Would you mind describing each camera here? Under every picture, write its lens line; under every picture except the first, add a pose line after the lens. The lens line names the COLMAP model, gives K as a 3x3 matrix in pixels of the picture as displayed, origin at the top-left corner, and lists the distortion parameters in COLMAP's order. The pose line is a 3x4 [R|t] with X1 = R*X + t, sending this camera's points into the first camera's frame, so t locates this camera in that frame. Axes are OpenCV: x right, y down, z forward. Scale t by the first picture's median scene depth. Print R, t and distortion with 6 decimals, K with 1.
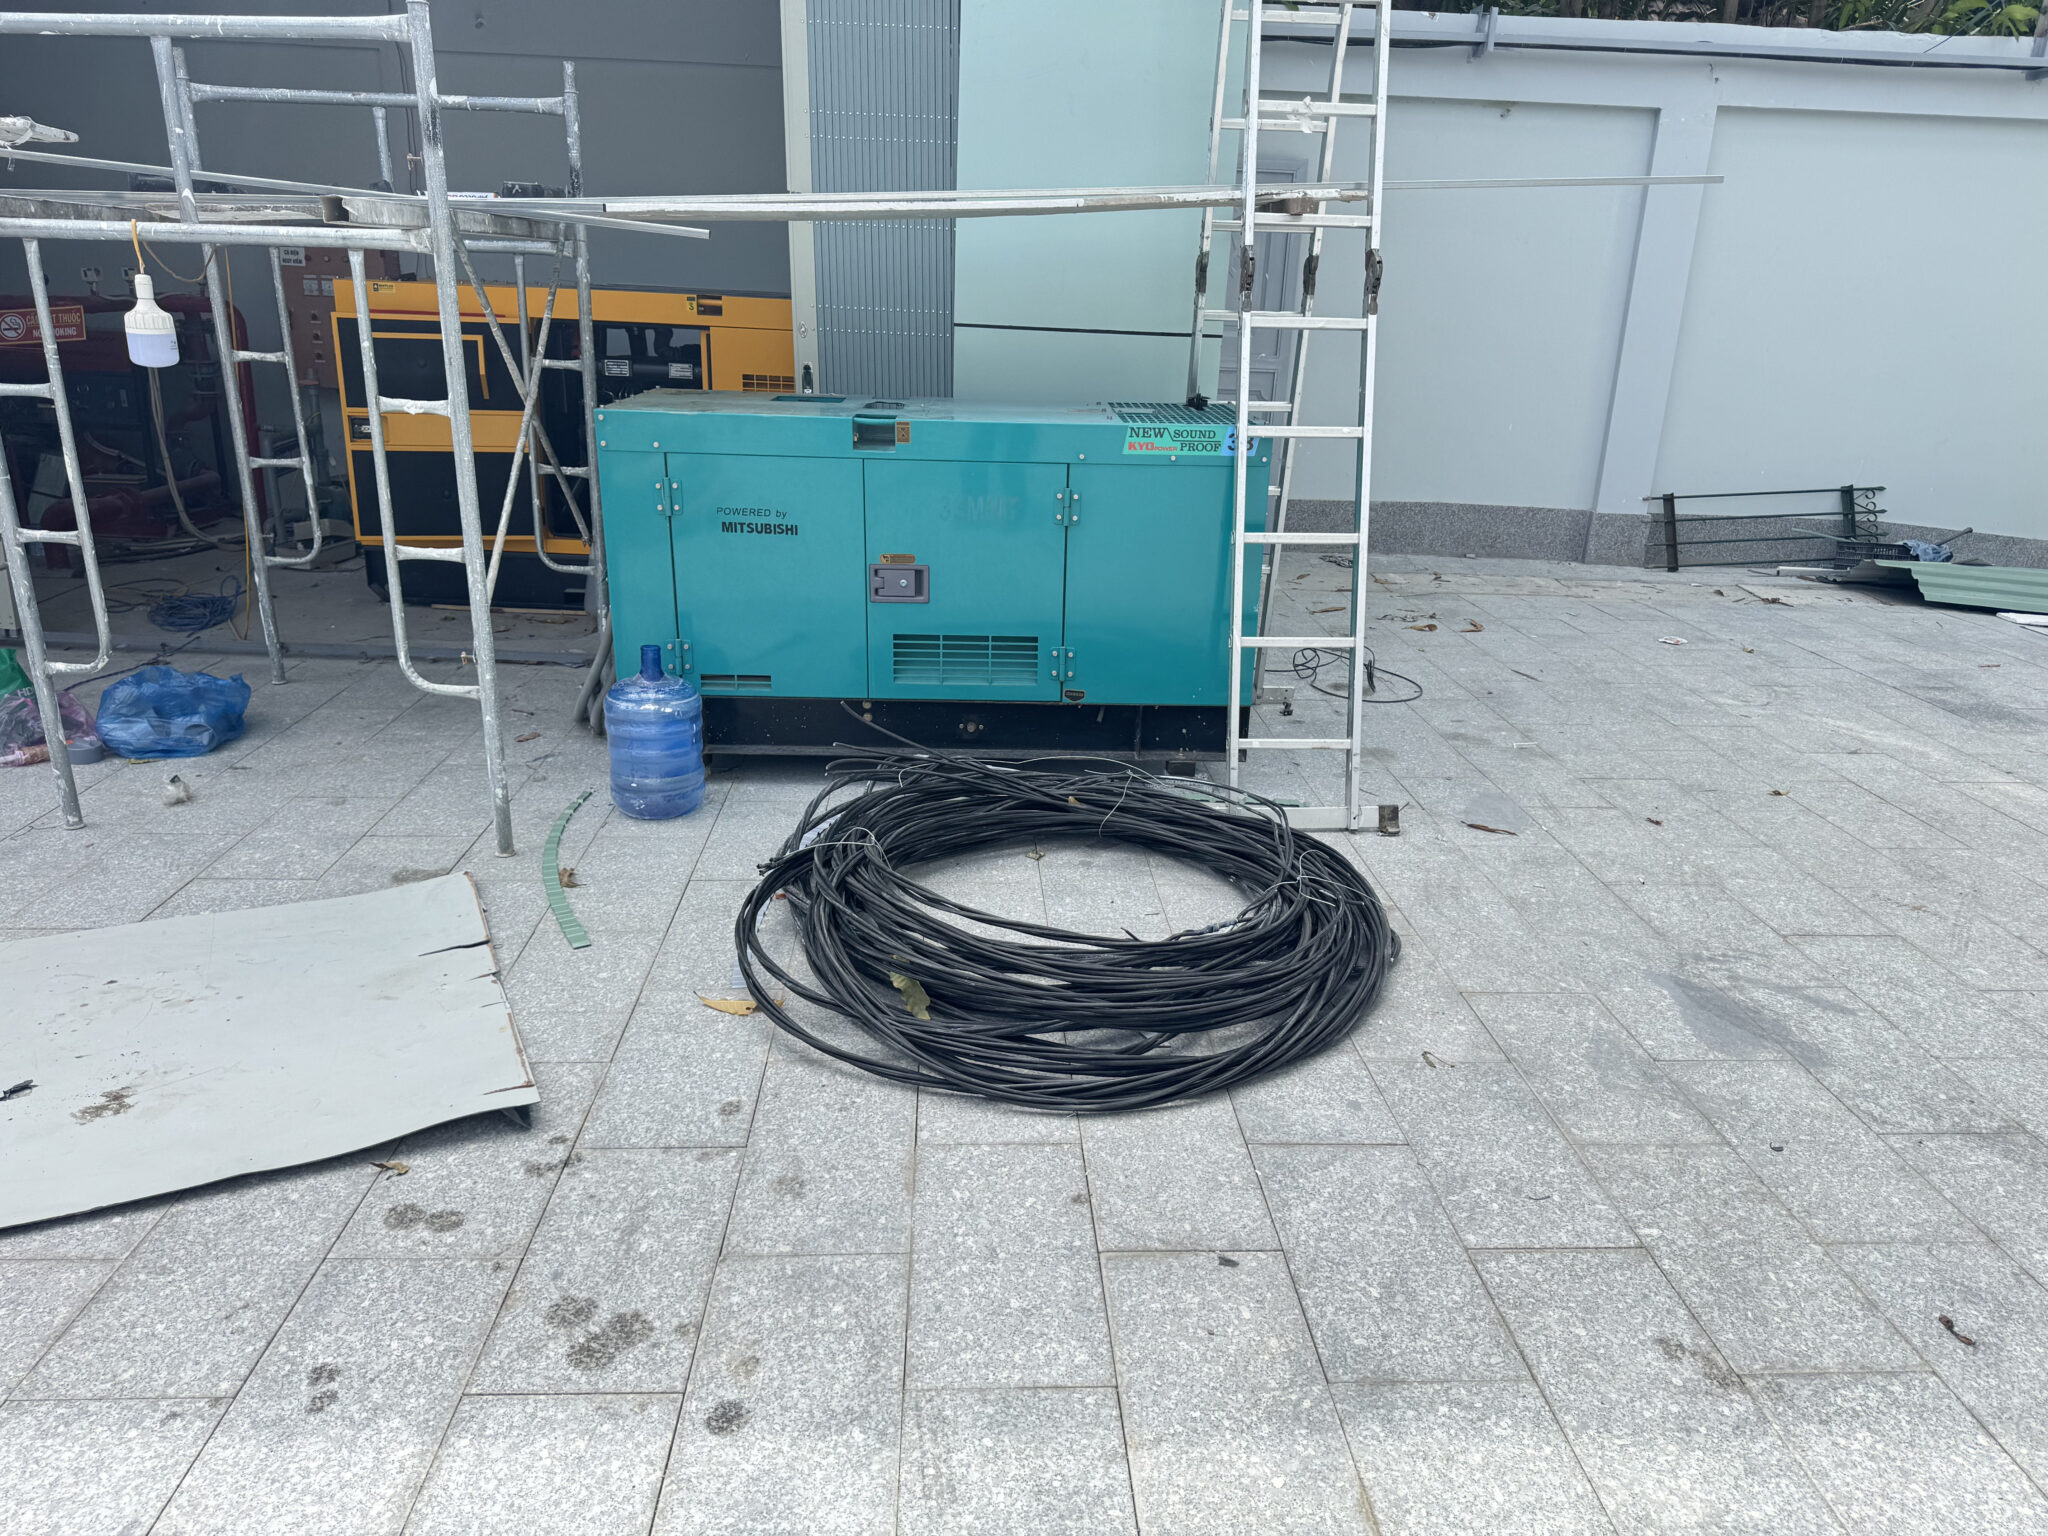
lens RADIAL K [[1433.8, 0, 1037.4], [0, 1433.8, 767.9], [0, 0, 1]] dist [0.009851, -0.025101]
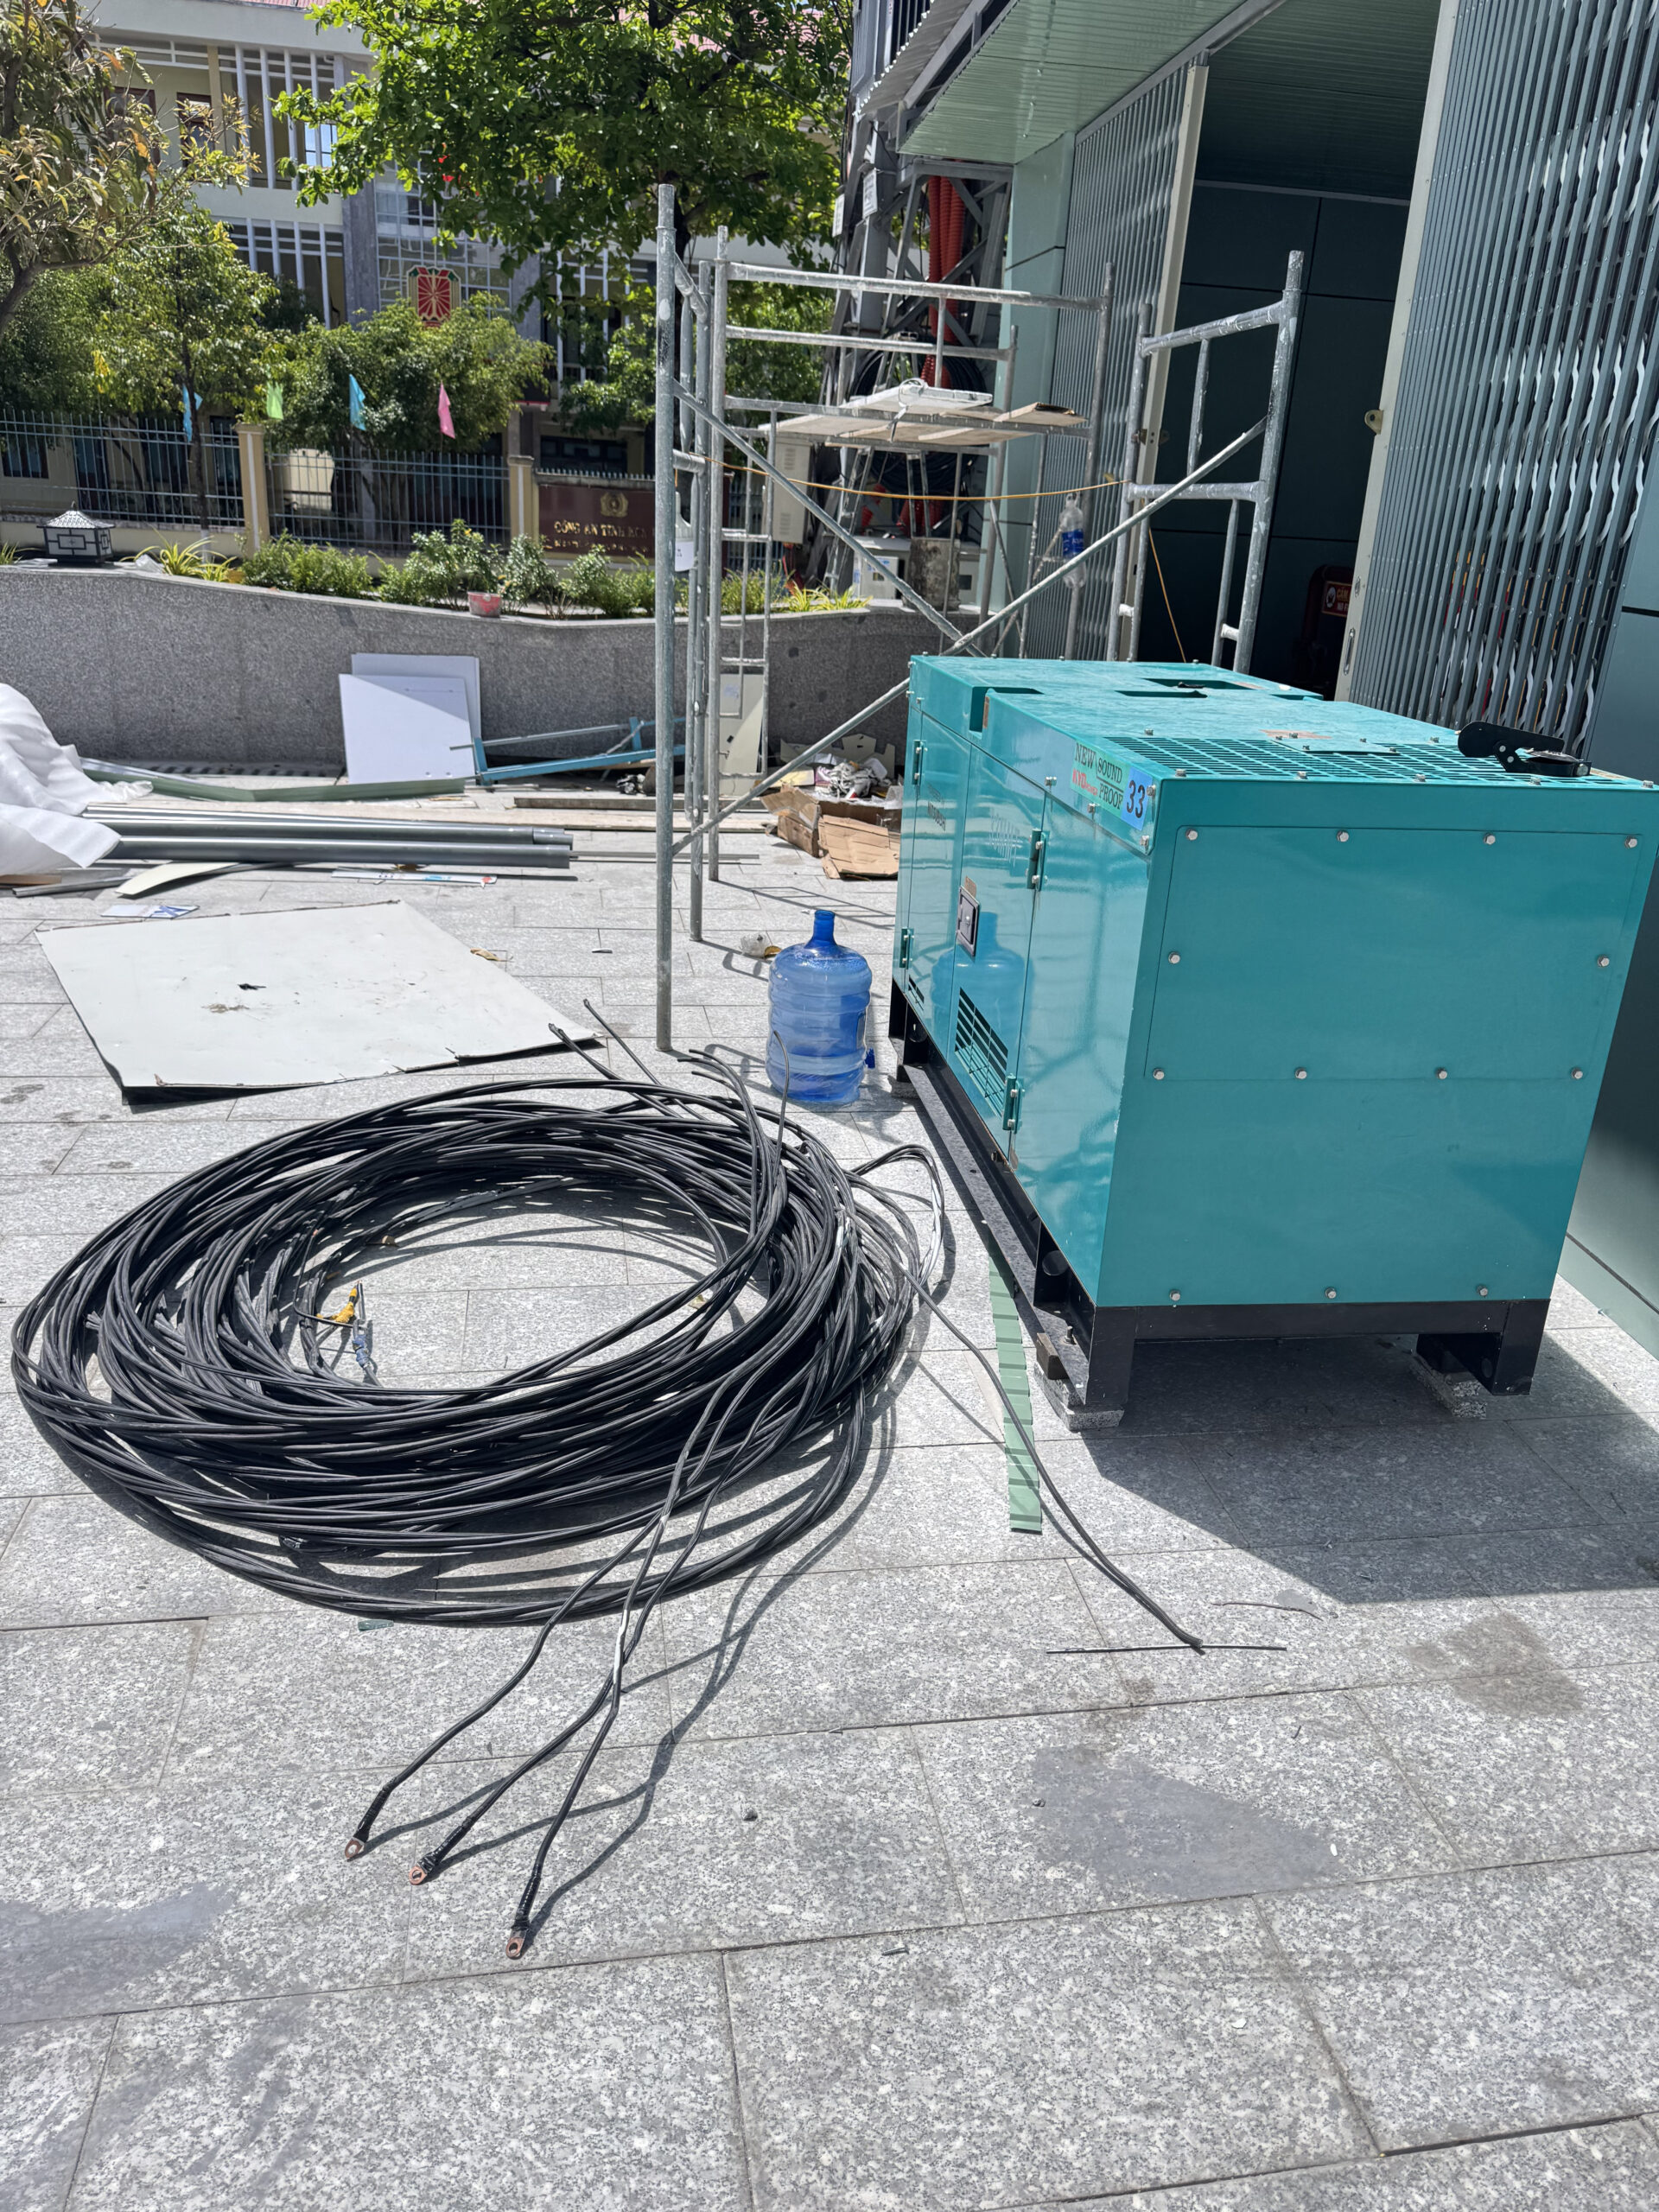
lens RADIAL K [[1548.6, 0, 831.3], [0, 1548.6, 1114.6], [0, 0, 1]] dist [0.009851, -0.025101]
pose [[0.126075, 0.344286, -0.930362, 0.694785], [-0.367689, 0.887264, 0.278511, -0.249081], [0.921363, 0.306970, 0.238452, 0.821494]]
